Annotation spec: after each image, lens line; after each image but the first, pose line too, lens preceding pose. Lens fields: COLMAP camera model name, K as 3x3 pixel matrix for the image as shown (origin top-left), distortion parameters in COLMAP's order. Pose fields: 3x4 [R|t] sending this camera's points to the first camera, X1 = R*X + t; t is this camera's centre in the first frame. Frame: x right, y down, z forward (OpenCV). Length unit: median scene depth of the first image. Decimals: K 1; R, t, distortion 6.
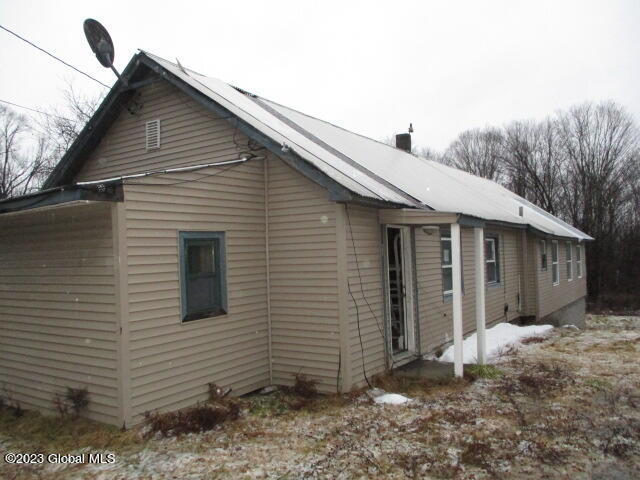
lens RADIAL K [[531.2, 0, 319.9], [0, 531.2, 242.7], [0, 0, 1]] dist [-0.034802, 0.011714]
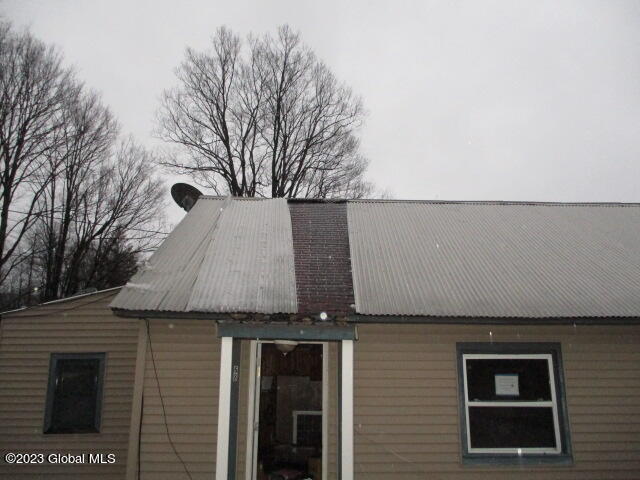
lens RADIAL K [[531.2, 0, 318.9], [0, 531.2, 243.2], [0, 0, 1]] dist [-0.034802, 0.011714]
pose [[0.551284, -0.182786, -0.814049, 0.940659], [0.001655, 0.975944, -0.218017, -0.003511], [0.834316, 0.118842, 0.538325, 0.736569]]
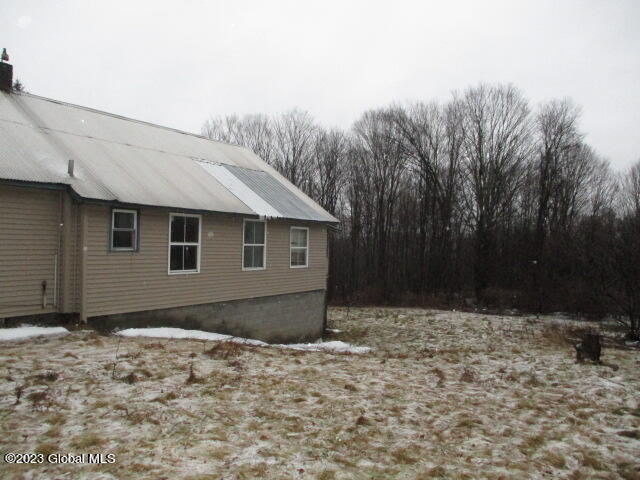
lens RADIAL K [[531.2, 0, 322.1], [0, 531.2, 243.0], [0, 0, 1]] dist [-0.034802, 0.011714]
pose [[0.997580, 0.045471, 0.052603, 1.502083], [-0.046988, 0.998504, 0.027956, 0.017082], [-0.051253, -0.030360, 0.998224, 0.593152]]
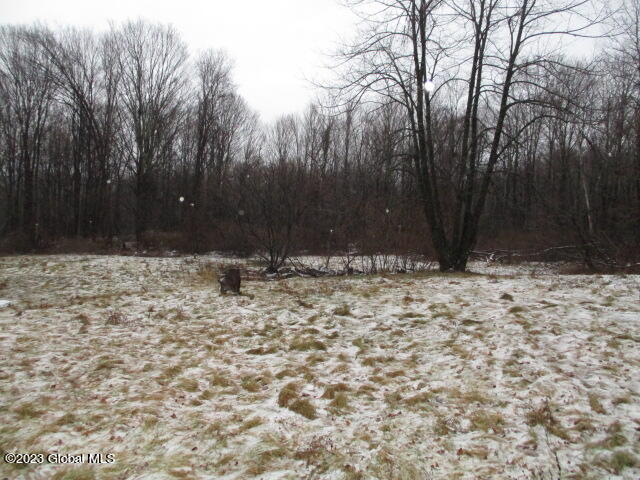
lens RADIAL K [[531.2, 0, 322.4], [0, 531.2, 241.3], [0, 0, 1]] dist [-0.034802, 0.011714]
pose [[0.781923, 0.003196, 0.623367, 1.535952], [-0.077368, 0.992753, 0.091957, 0.021379], [-0.618555, -0.120132, 0.776504, 0.585060]]
